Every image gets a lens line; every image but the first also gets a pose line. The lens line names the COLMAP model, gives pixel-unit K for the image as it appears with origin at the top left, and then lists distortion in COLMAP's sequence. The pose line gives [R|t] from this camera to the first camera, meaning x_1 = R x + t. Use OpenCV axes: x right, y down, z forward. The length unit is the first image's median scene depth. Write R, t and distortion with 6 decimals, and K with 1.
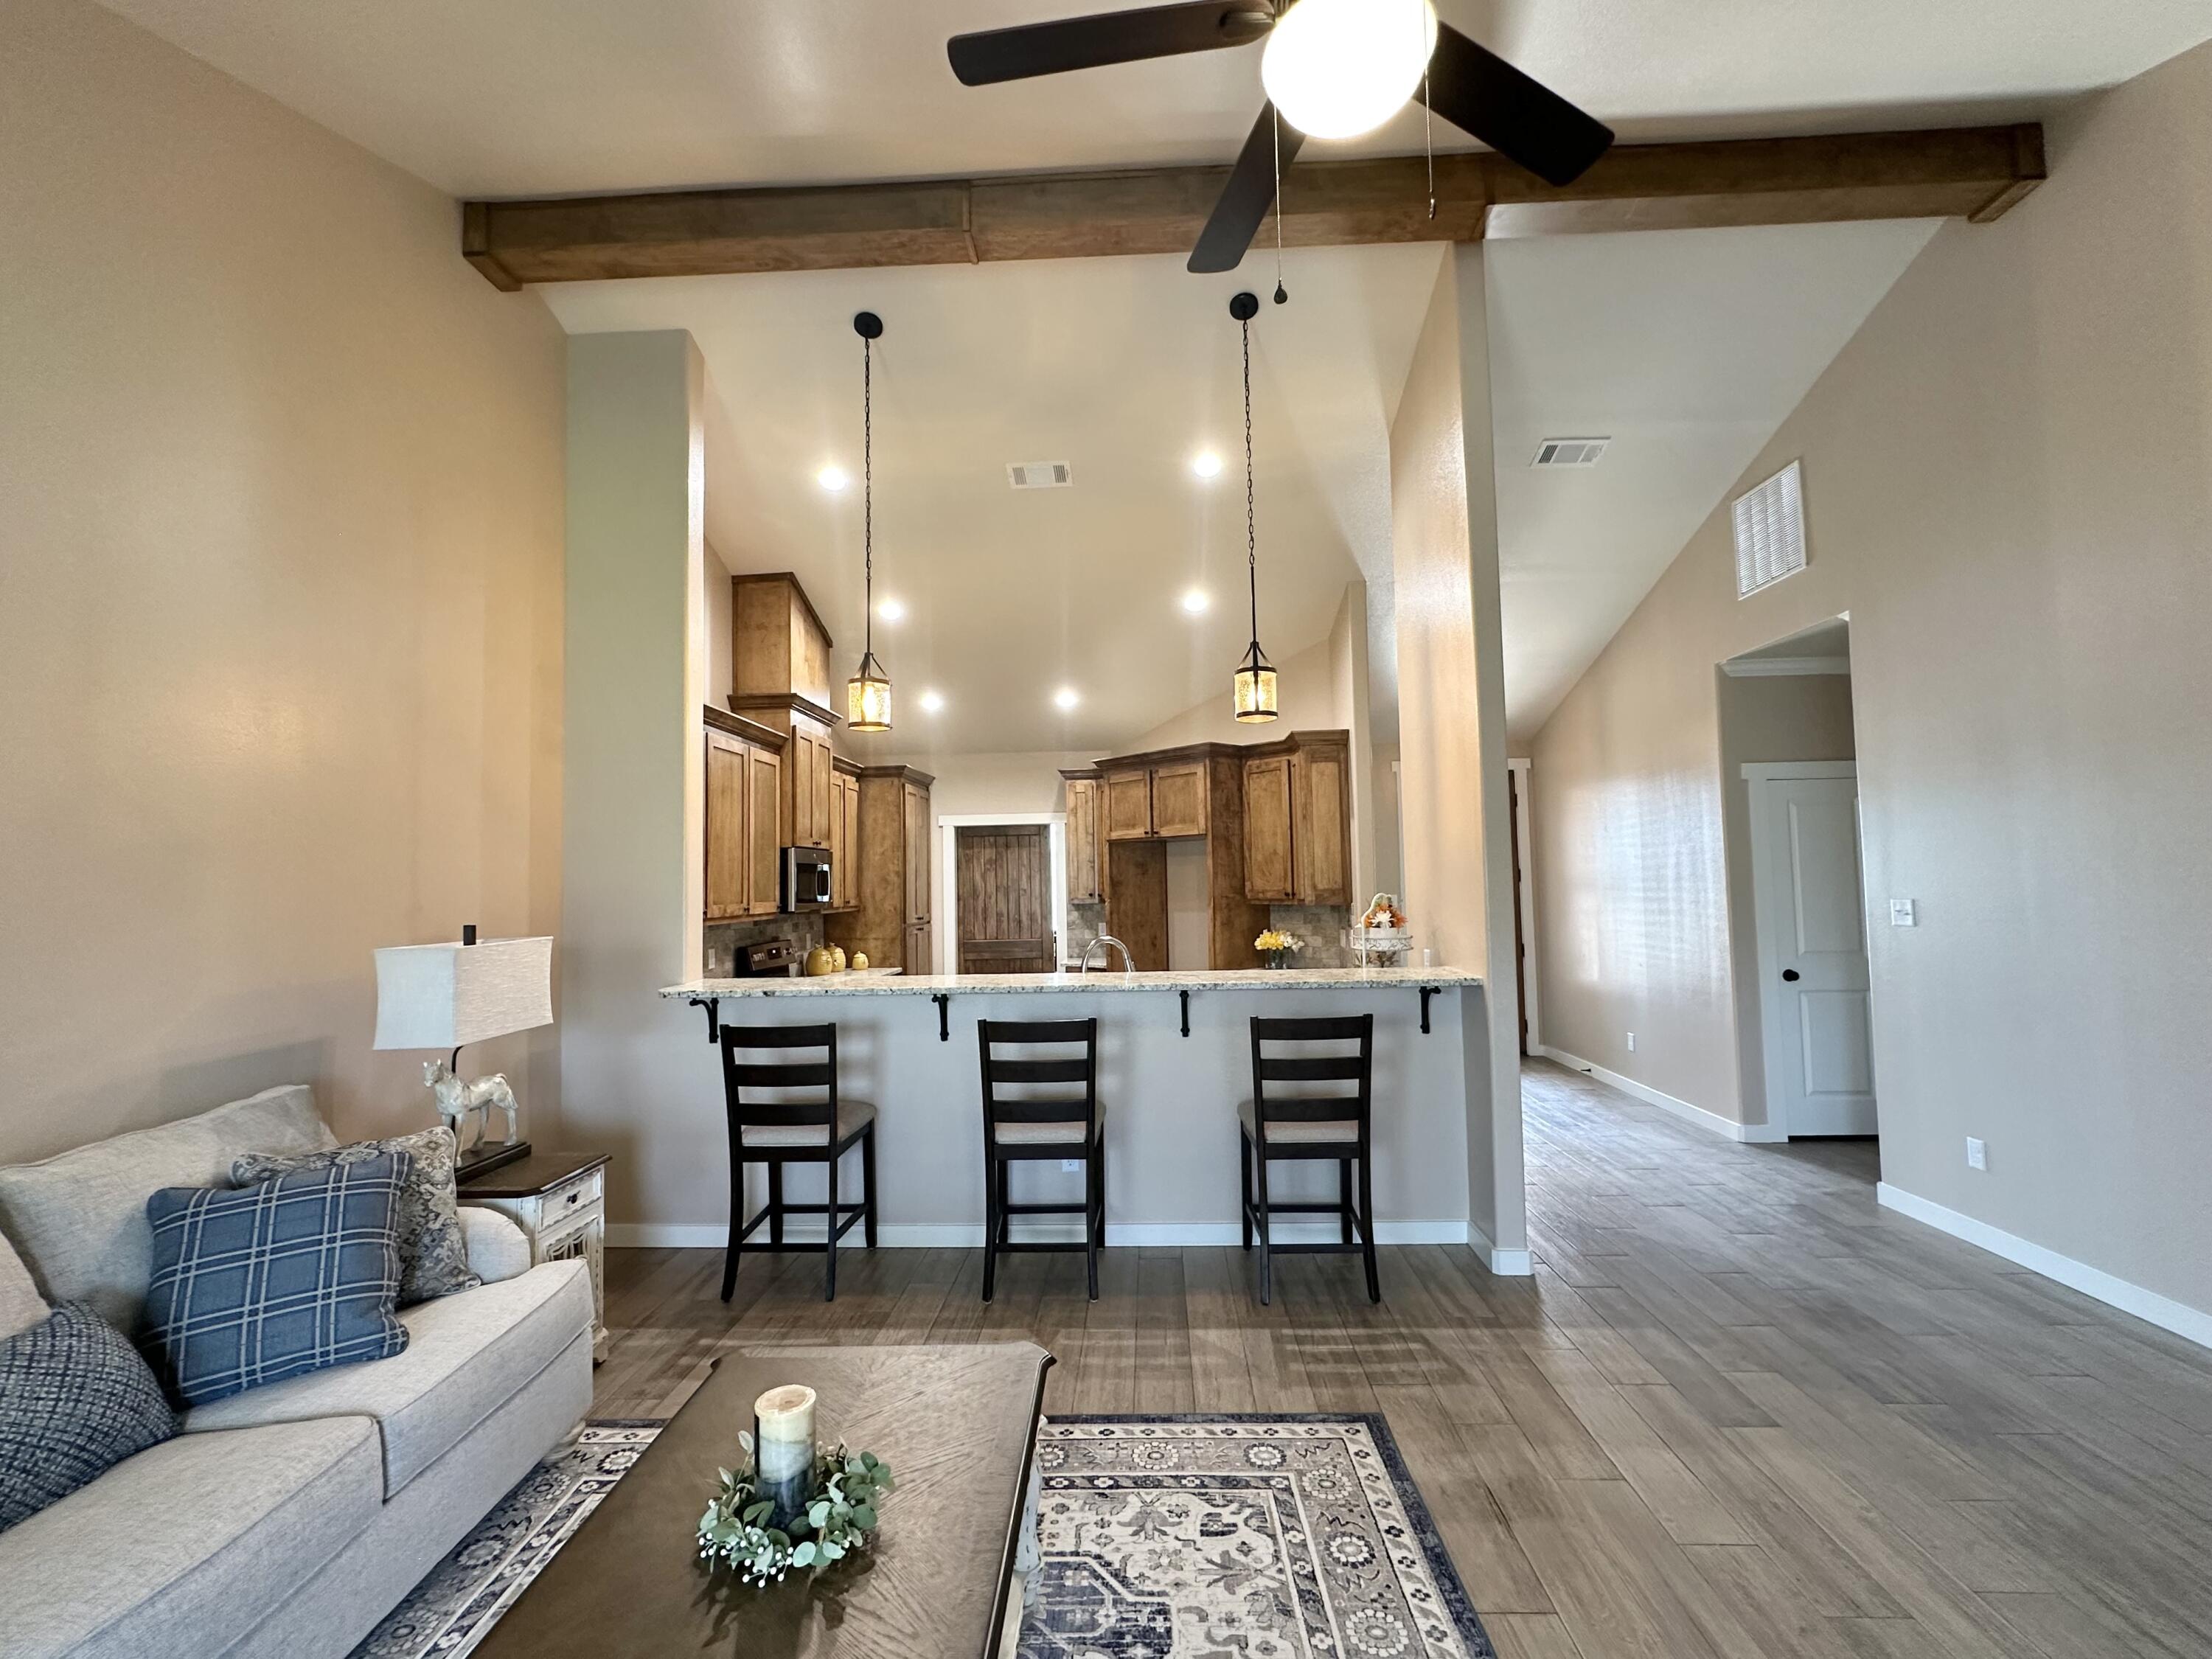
lens RADIAL K [[955.5, 0, 1105.7], [0, 955.5, 833.2], [0, 0, 1]] dist [-0.004716, 0.000388]
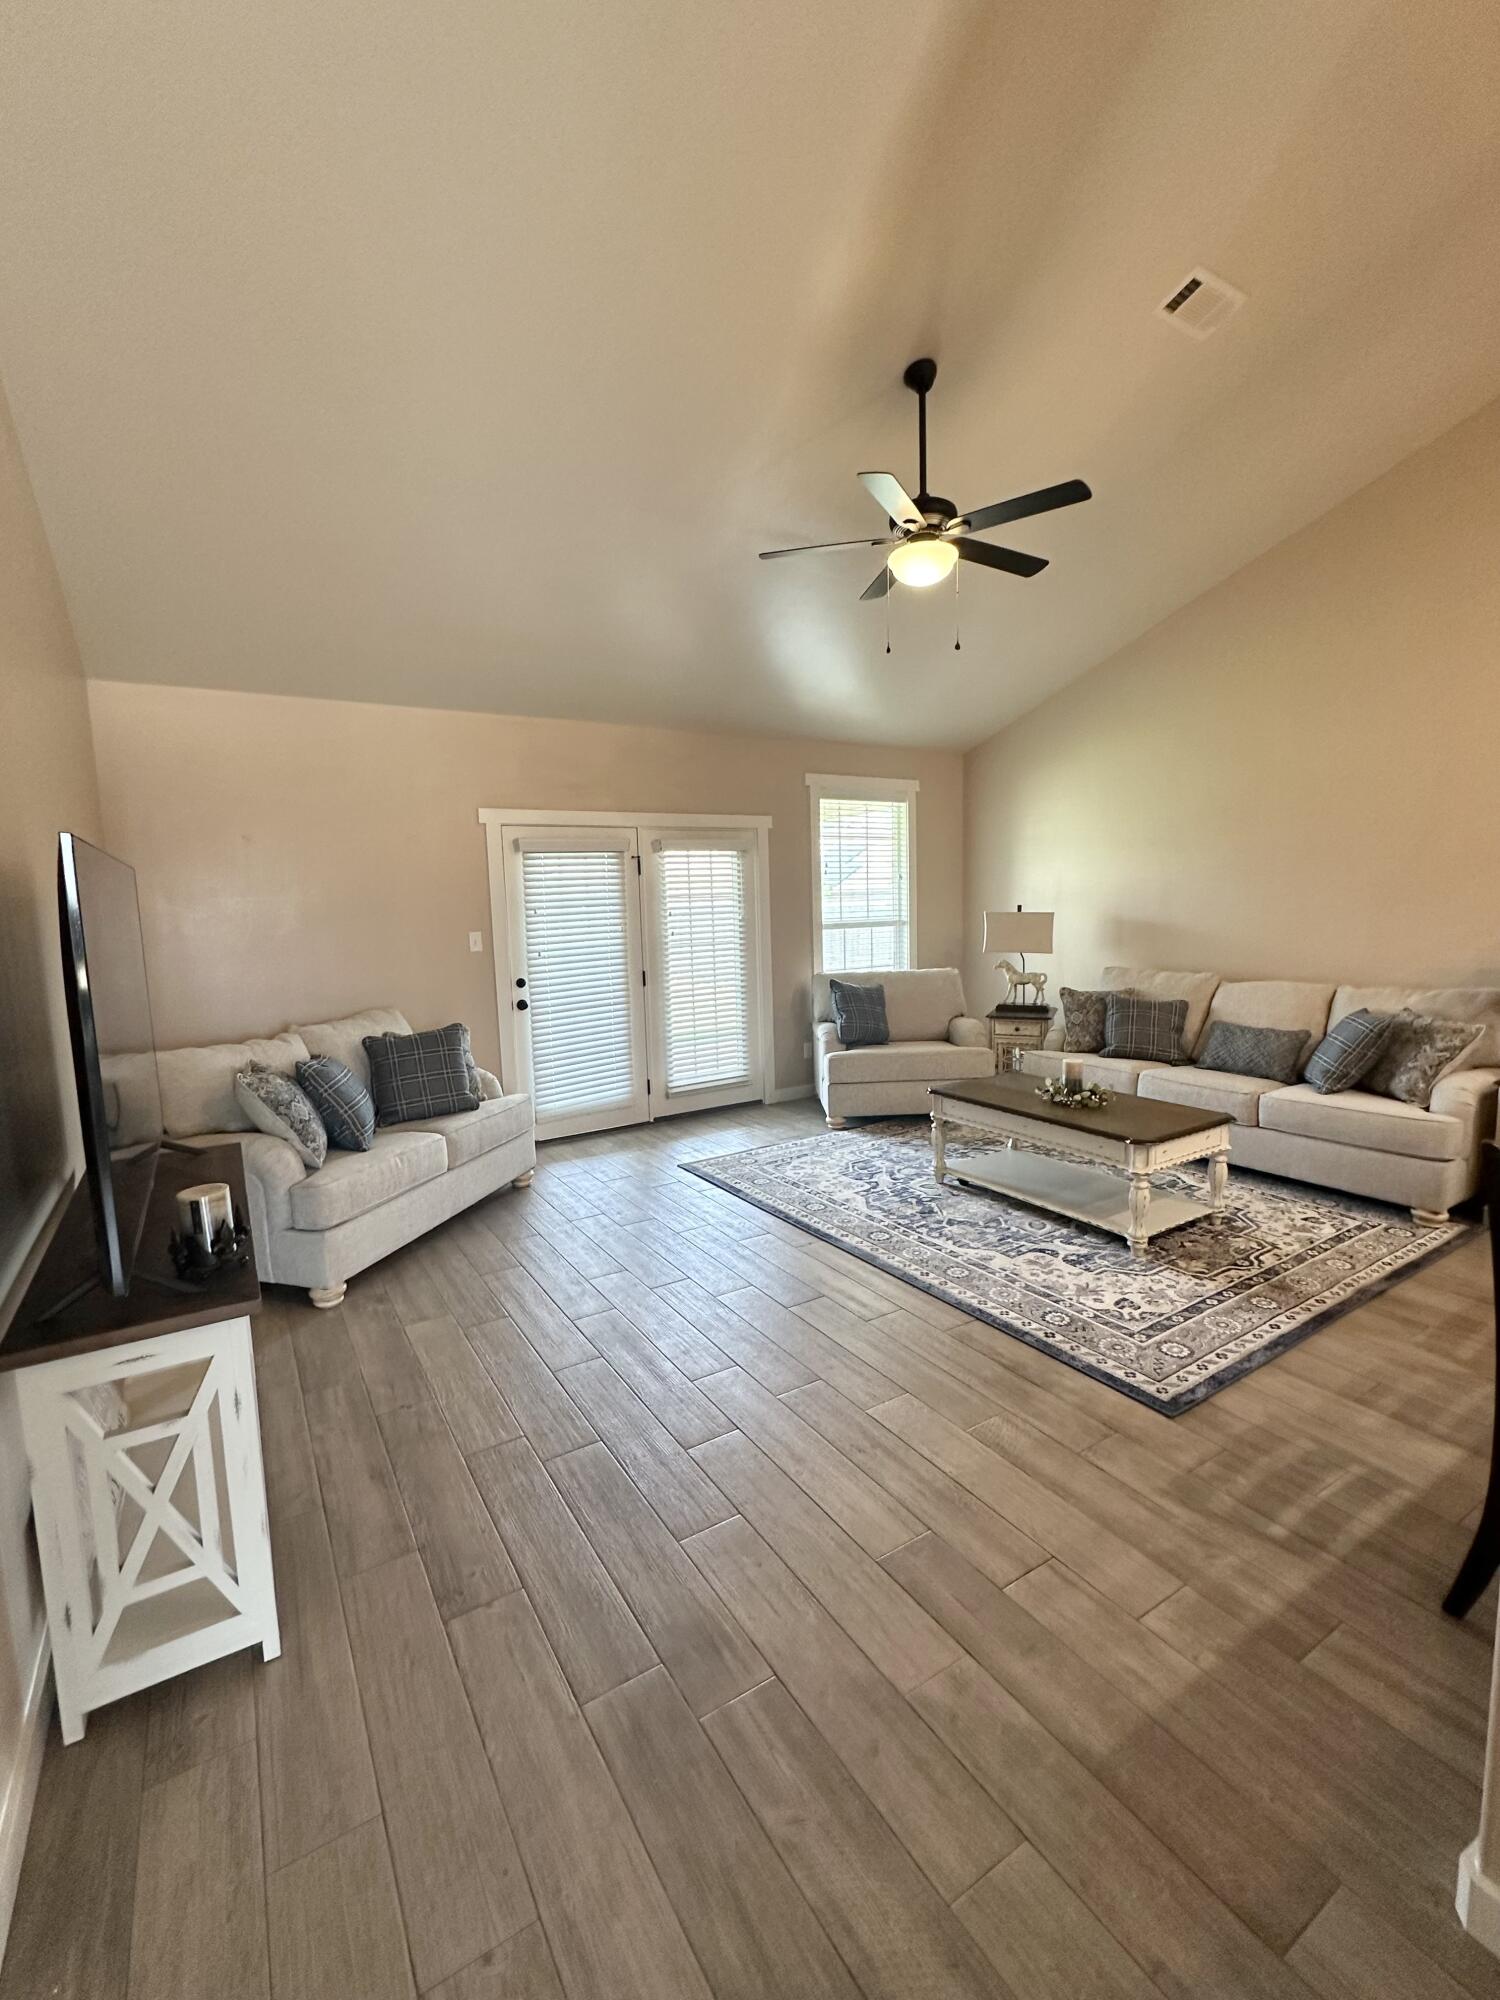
lens RADIAL K [[864.0, 0, 750.0], [0, 864.0, 996.6], [0, 0, 1]] dist [-0.004716, 0.000388]
pose [[-0.822150, 0.106743, -0.559173, 0.869697], [0.071061, 0.993824, 0.085235, 0.035430], [0.564818, 0.030340, -0.824658, 1.147658]]
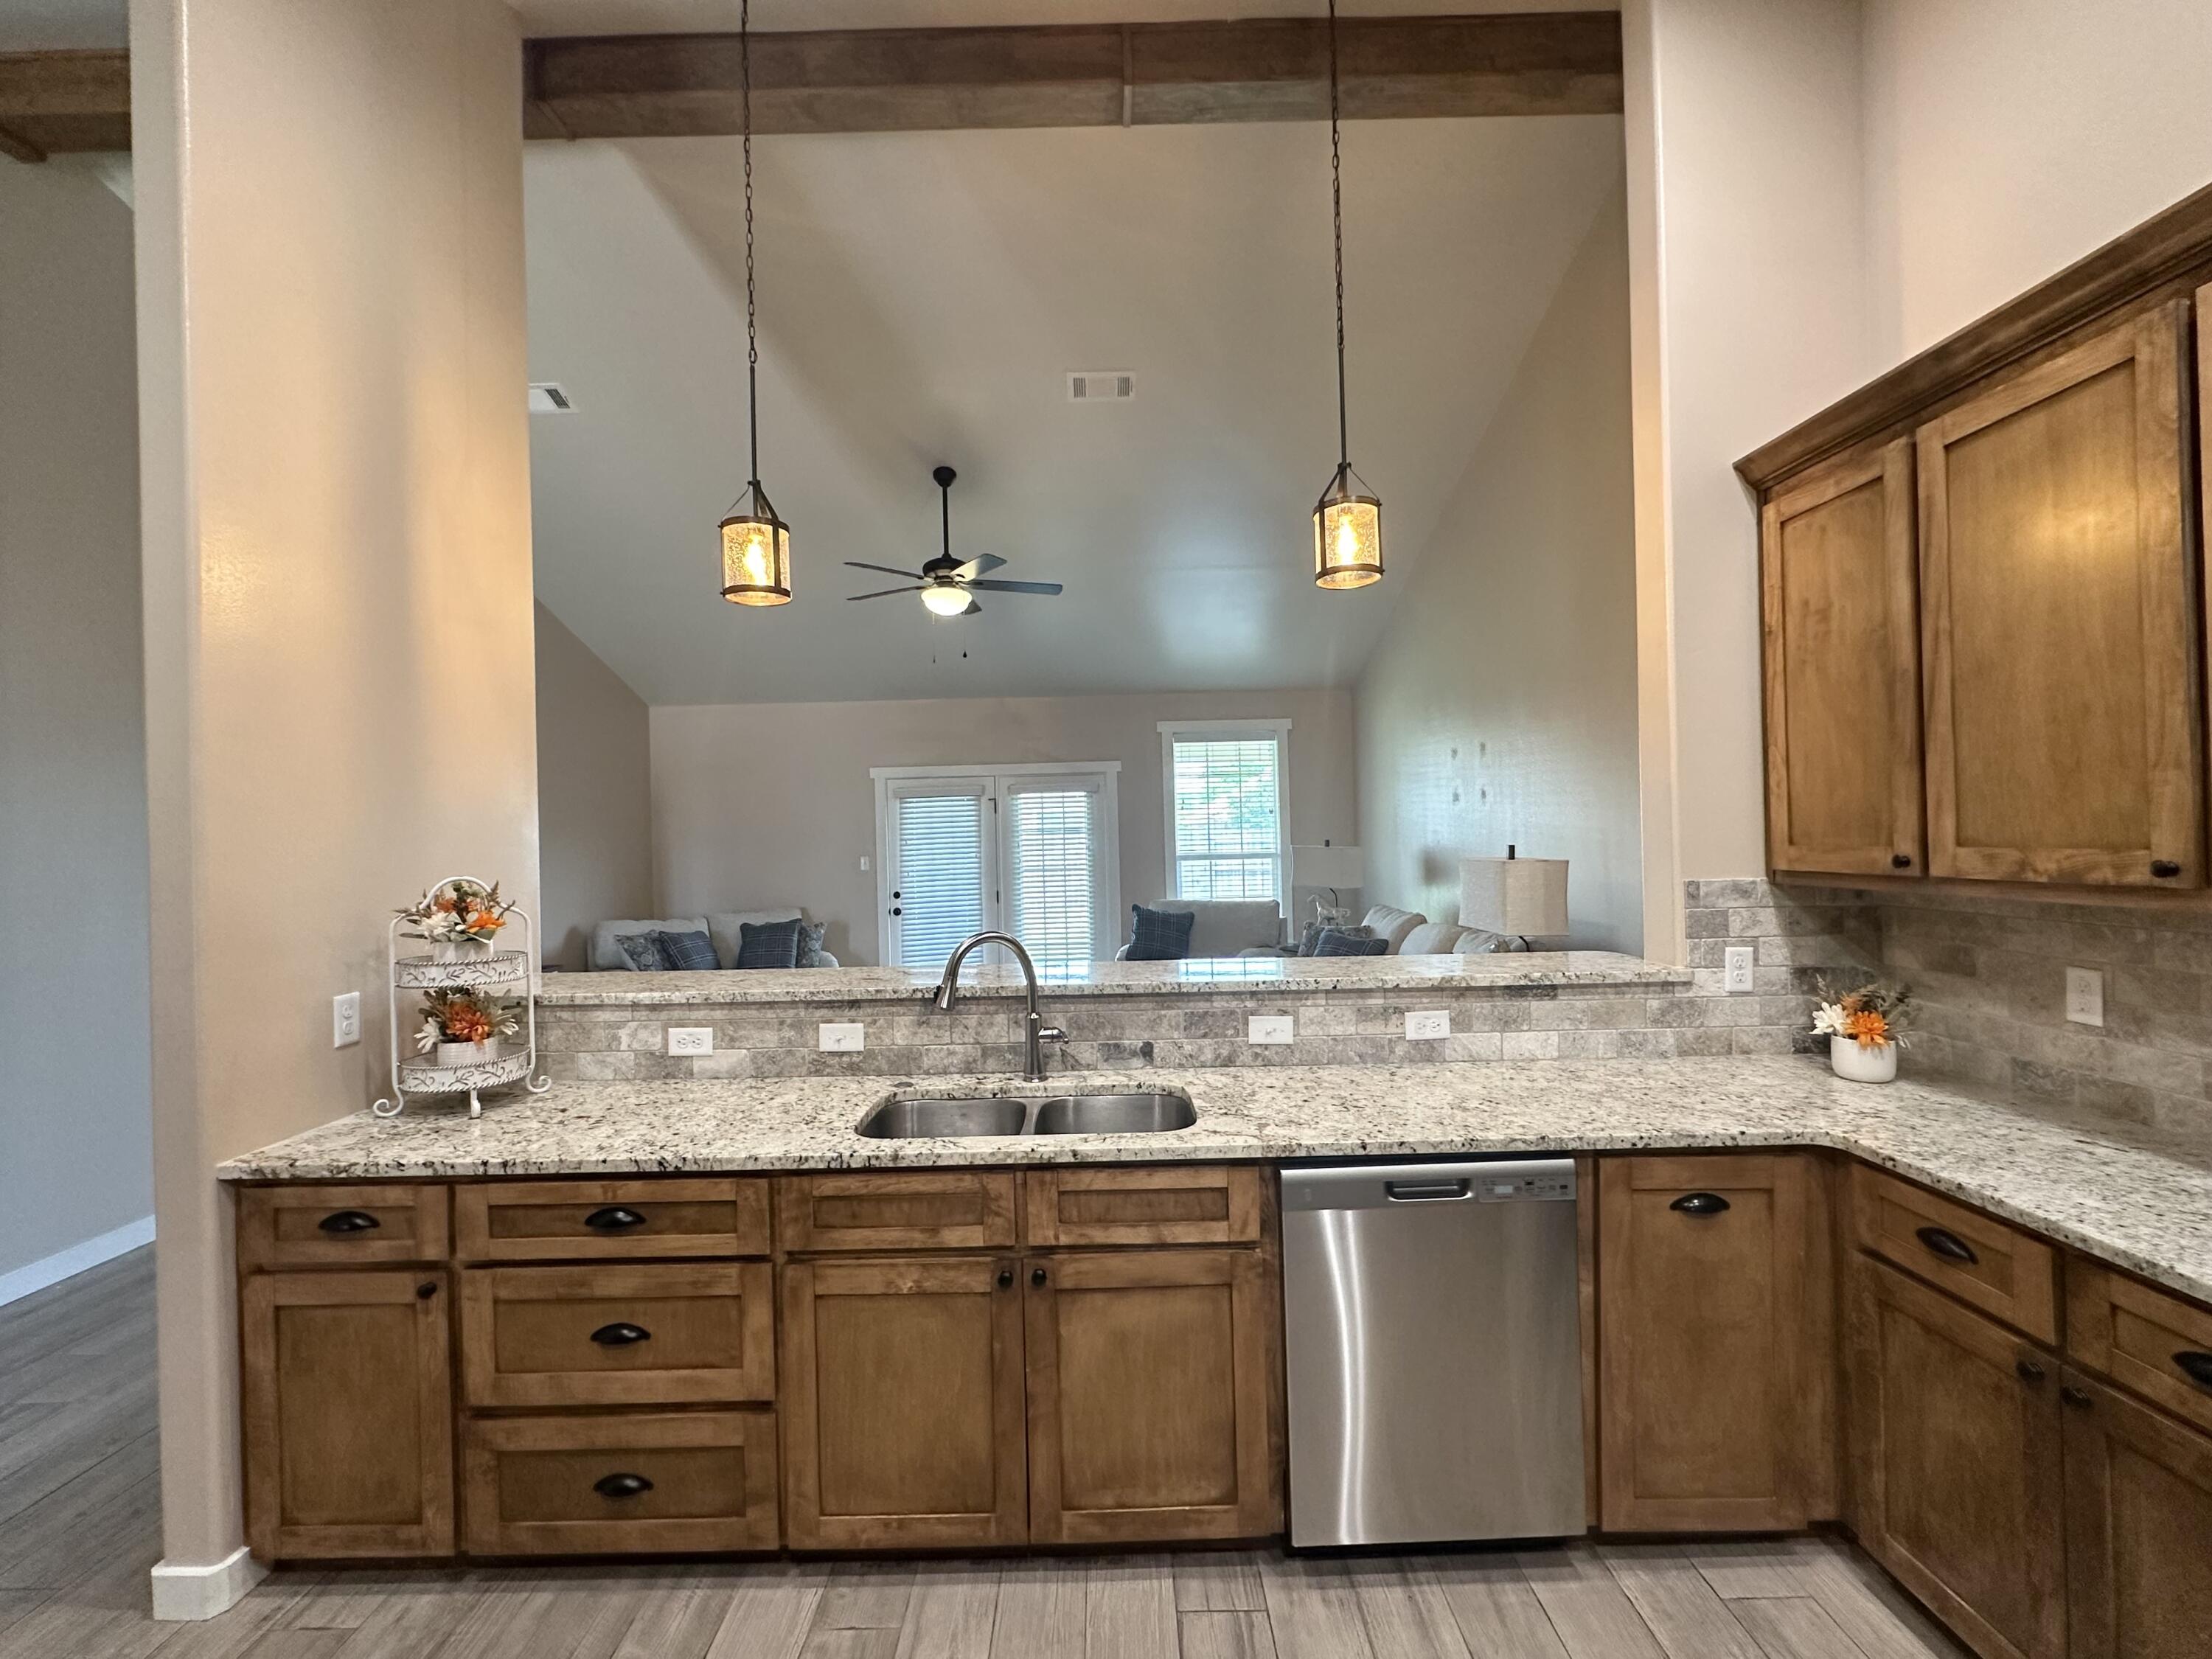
lens RADIAL K [[955.5, 0, 1105.7], [0, 955.5, 833.2], [0, 0, 1]] dist [-0.004716, 0.000388]
pose [[-0.997911, 0.042909, -0.048301, -0.051614], [0.045354, 0.997683, -0.050716, 0.104465], [0.046013, -0.052801, -0.997544, 1.944441]]
